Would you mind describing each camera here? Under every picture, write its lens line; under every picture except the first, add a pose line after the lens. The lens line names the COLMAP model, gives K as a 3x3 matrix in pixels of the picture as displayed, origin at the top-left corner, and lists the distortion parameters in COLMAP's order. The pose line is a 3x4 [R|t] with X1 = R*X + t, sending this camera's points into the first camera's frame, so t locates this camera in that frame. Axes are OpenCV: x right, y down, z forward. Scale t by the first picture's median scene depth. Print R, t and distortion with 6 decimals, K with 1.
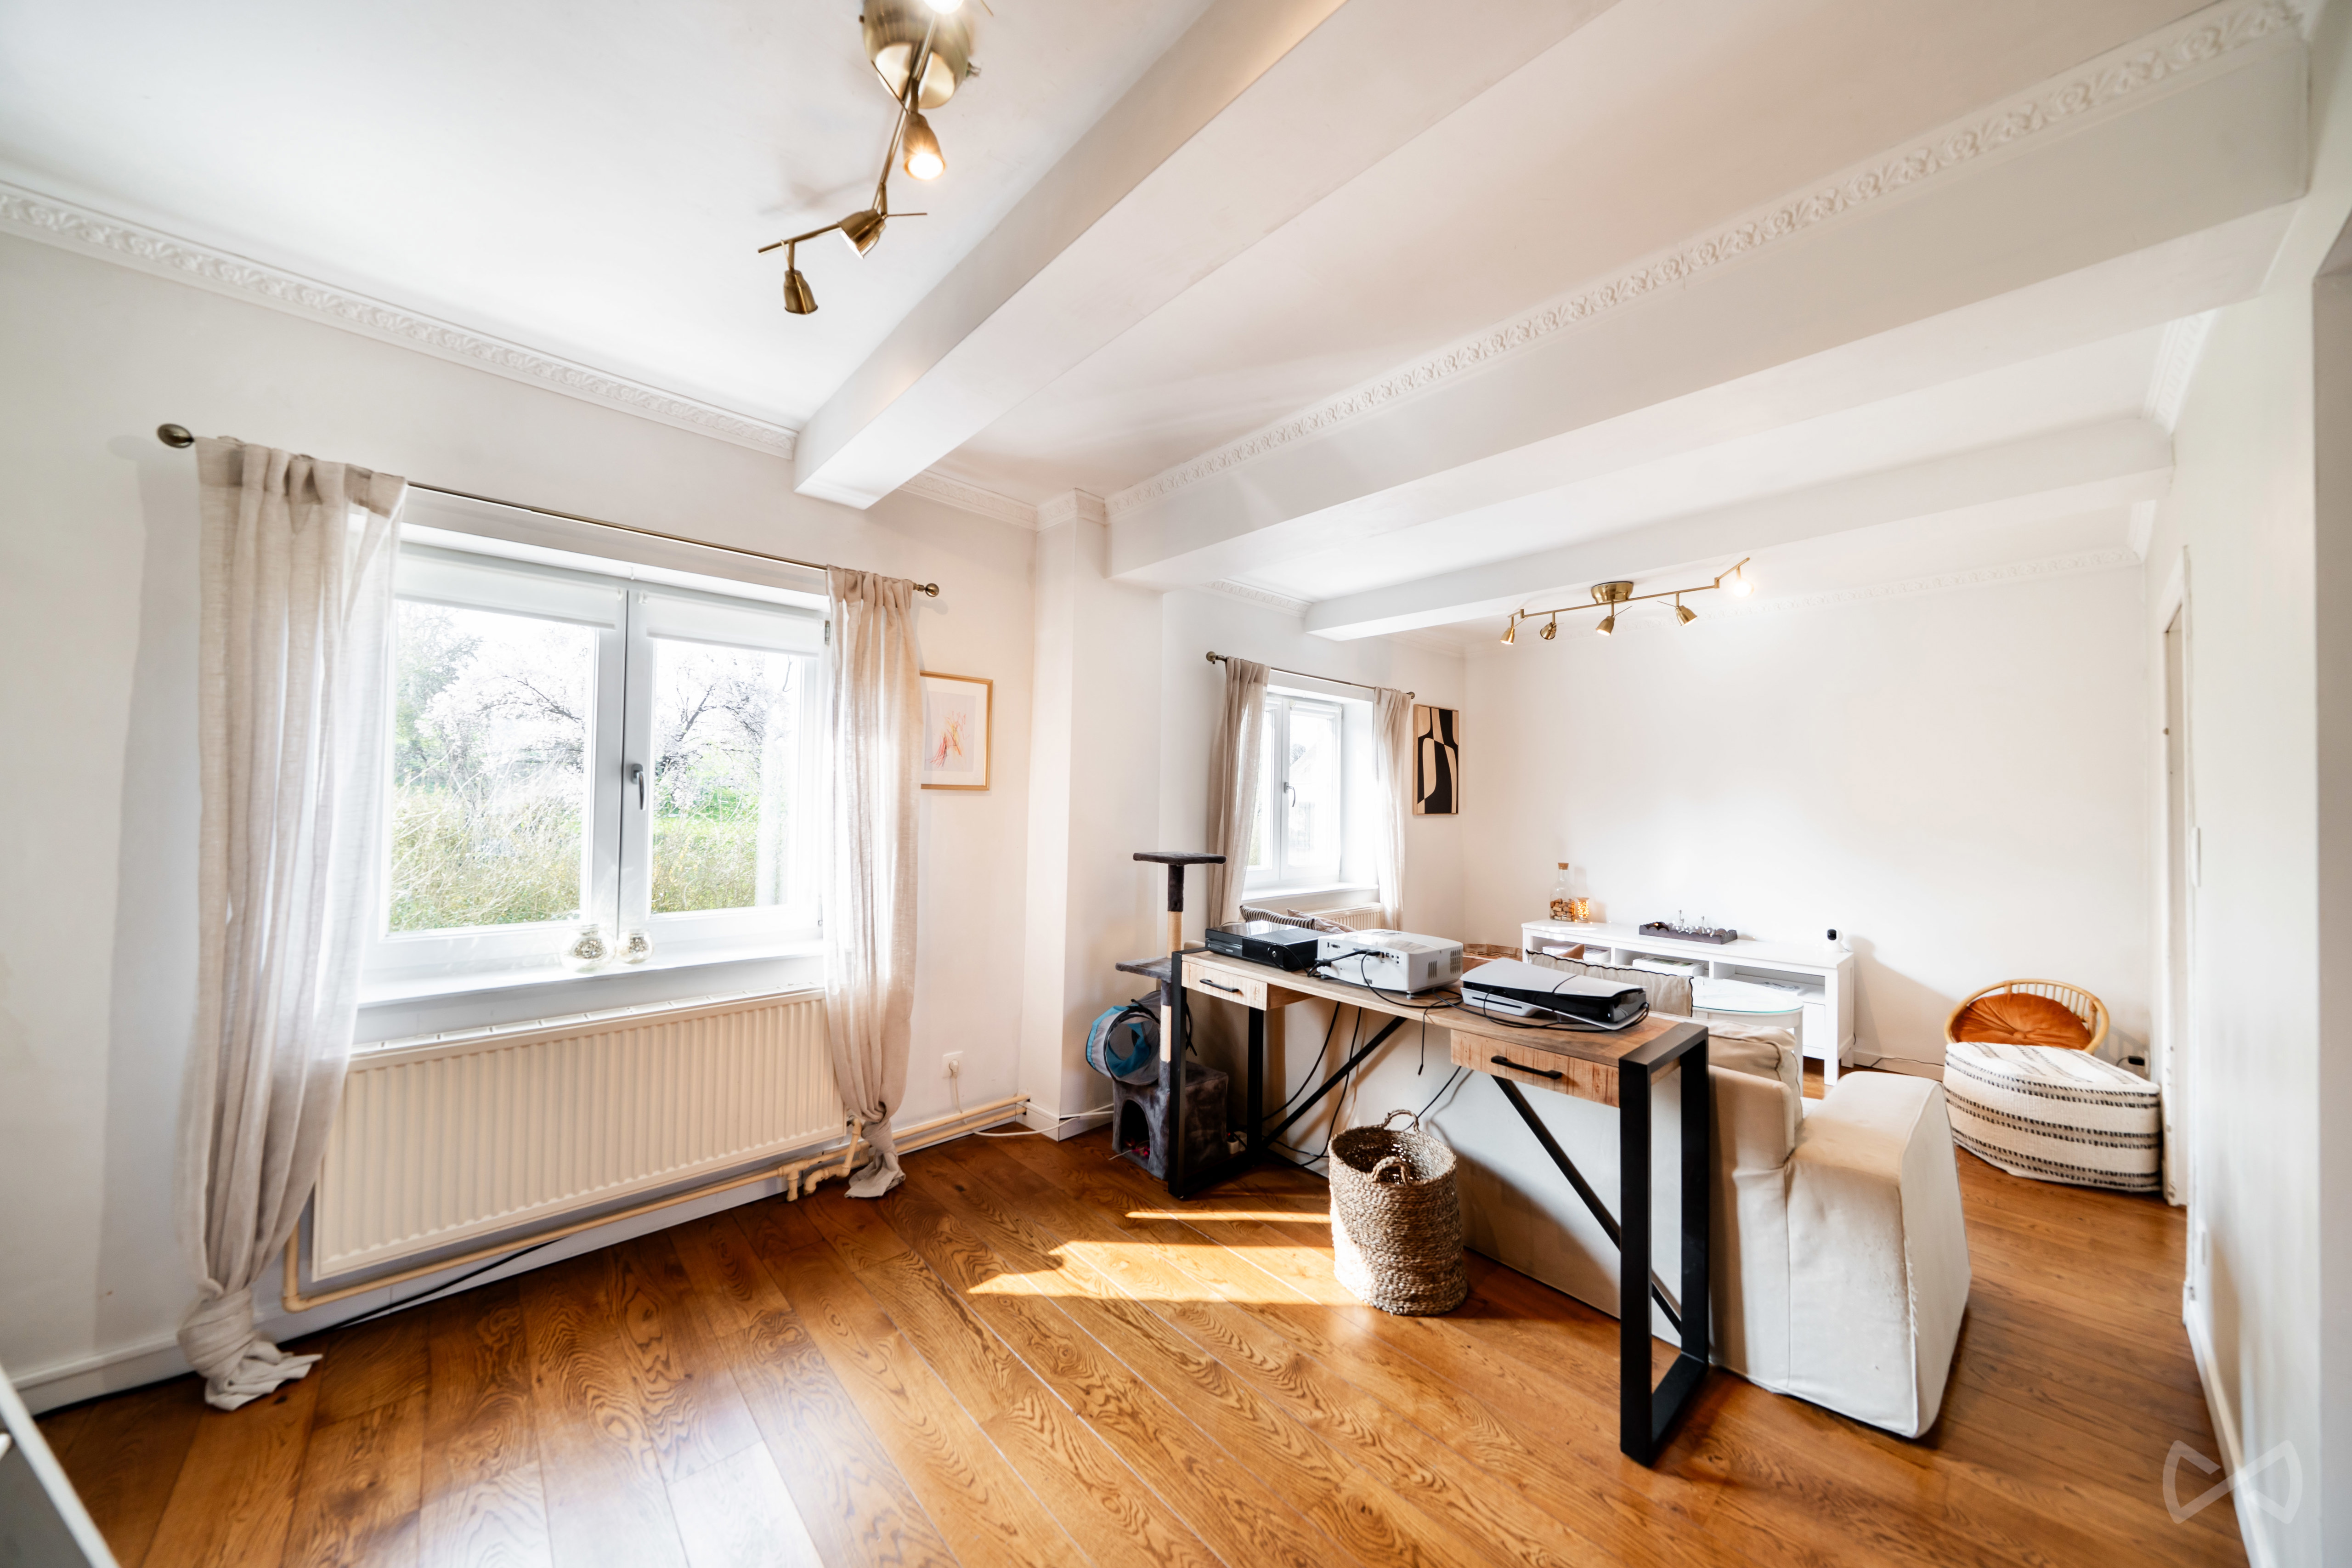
lens RADIAL K [[806.4, 0, 1178.6], [0, 806.4, 785.7], [0, 0, 1]] dist [-0.003195, -0.000191]
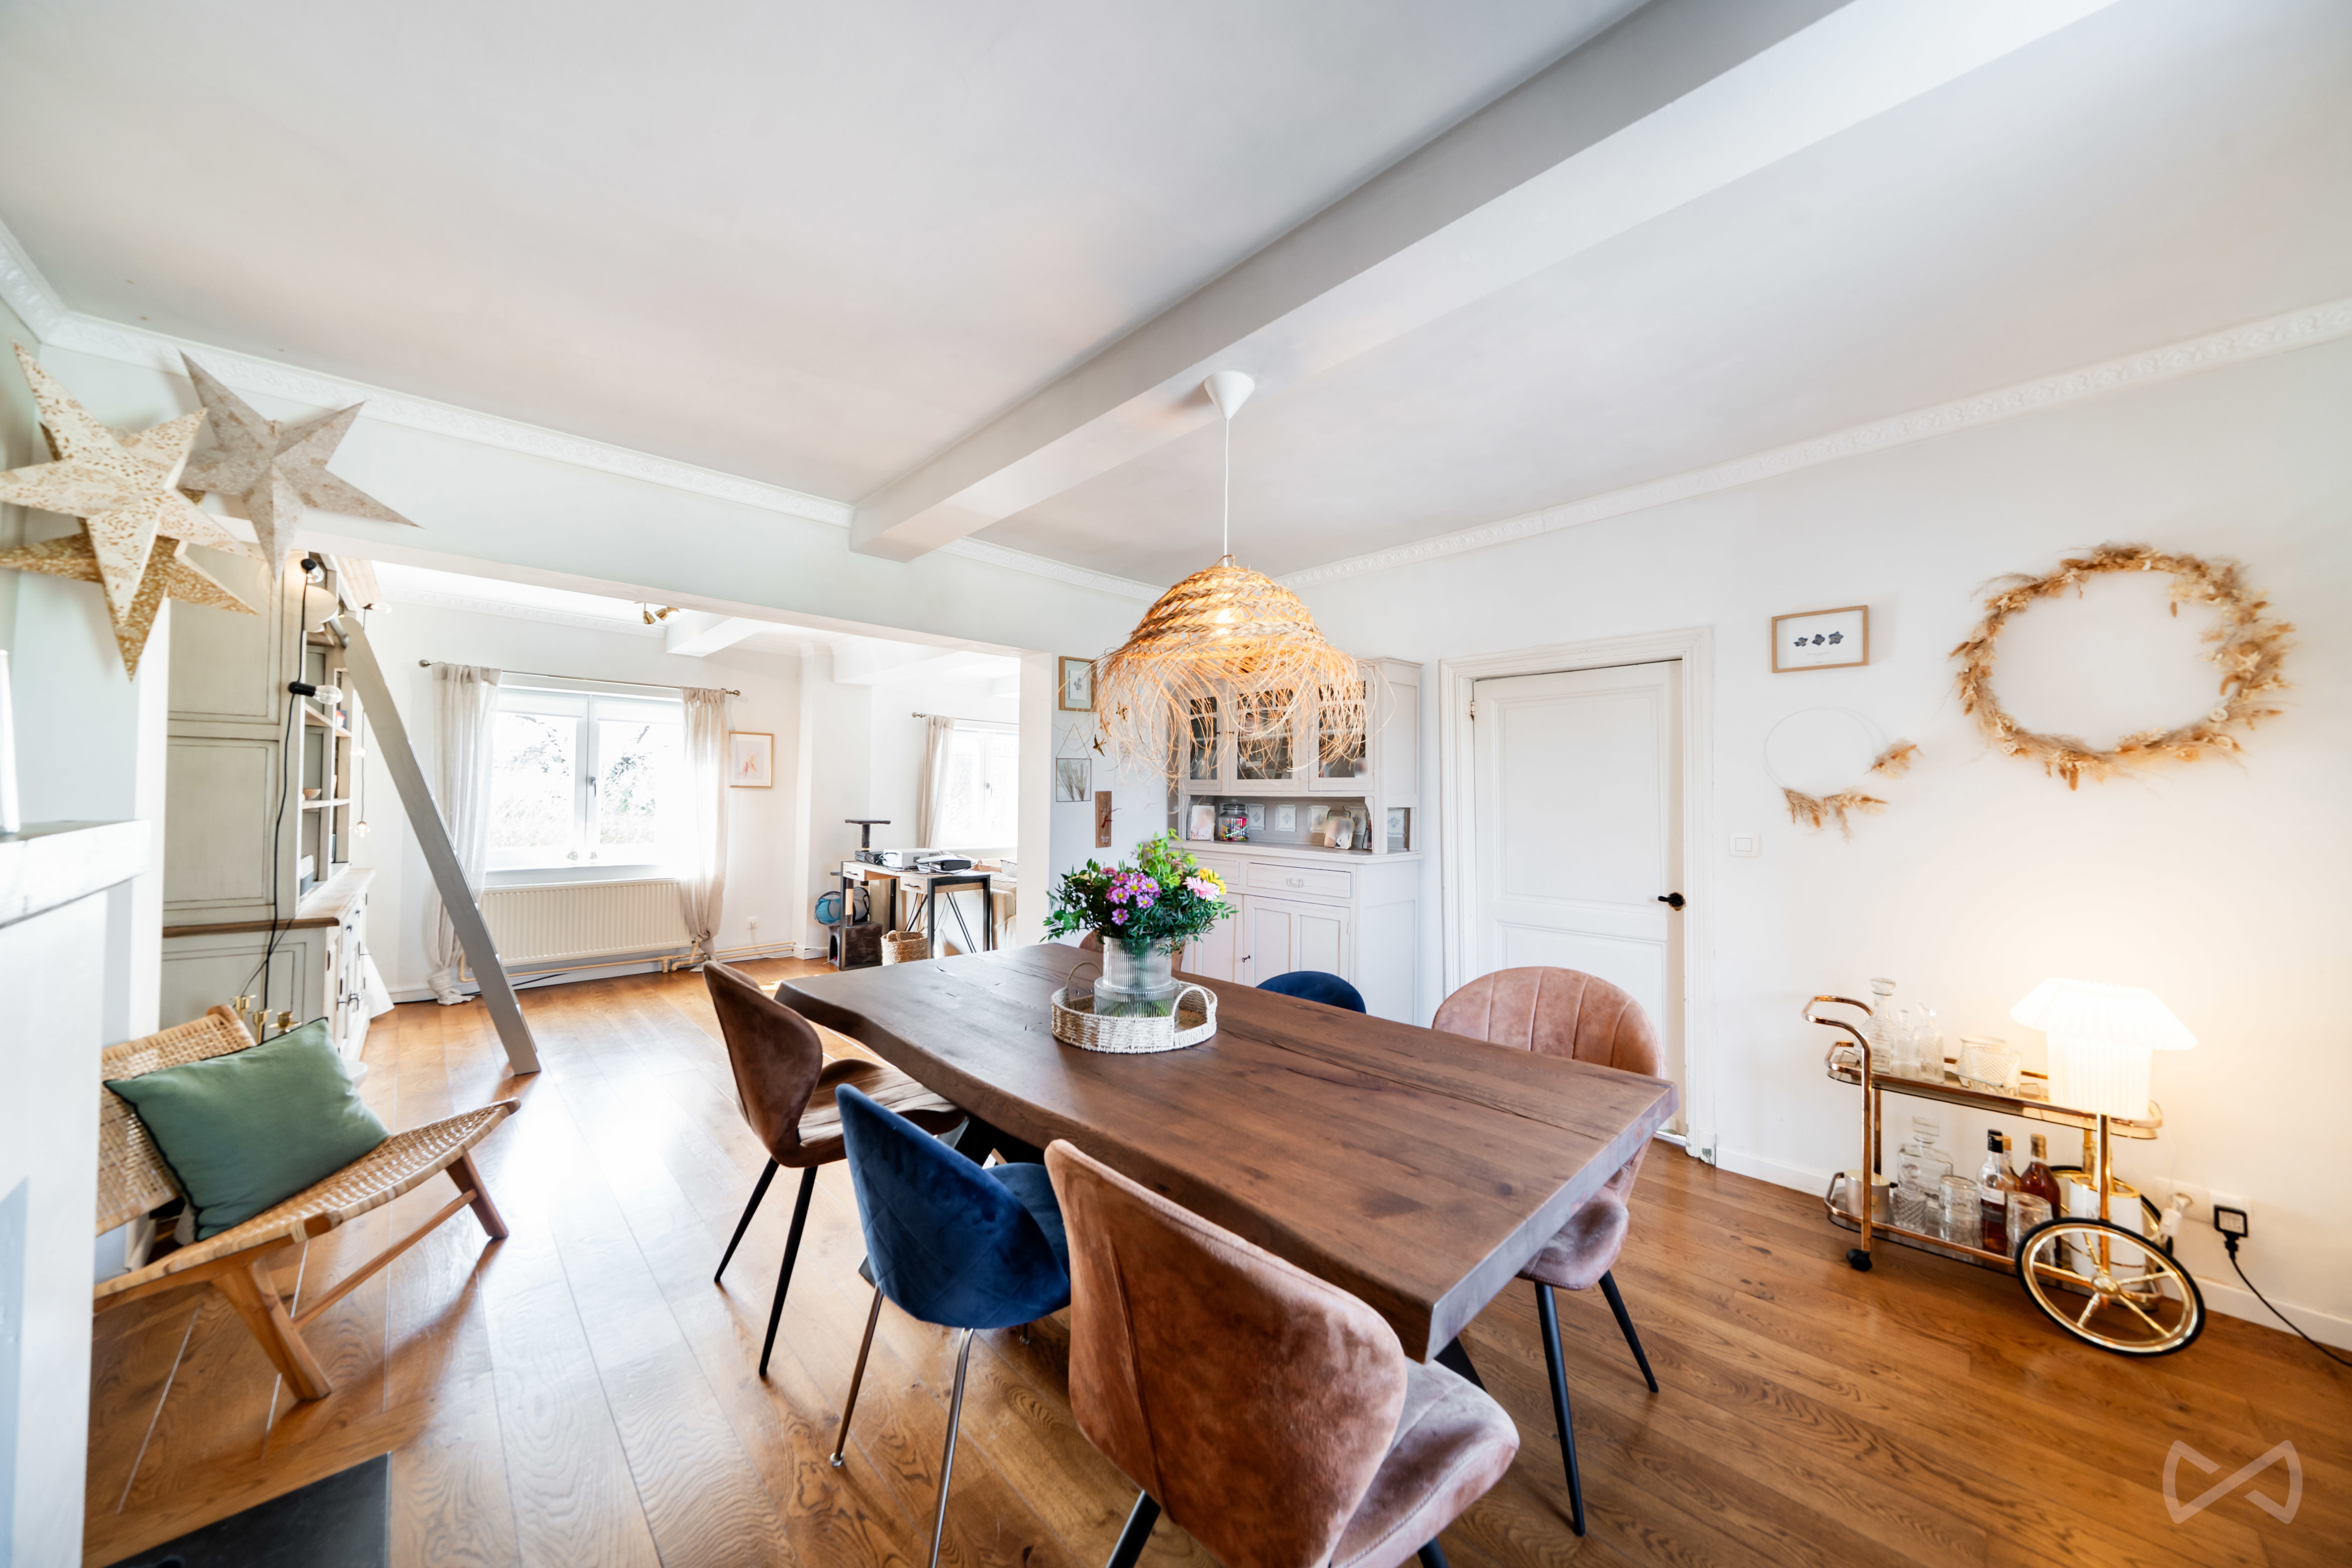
lens RADIAL K [[806.4, 0, 1175.1], [0, 806.4, 780.3], [0, 0, 1]] dist [-0.003195, -0.000191]
pose [[0.999317, -0.001494, 0.036935, 0.867407], [0.001475, 0.999999, 0.000543, -0.016043], [-0.036936, -0.000488, 0.999318, -1.305134]]
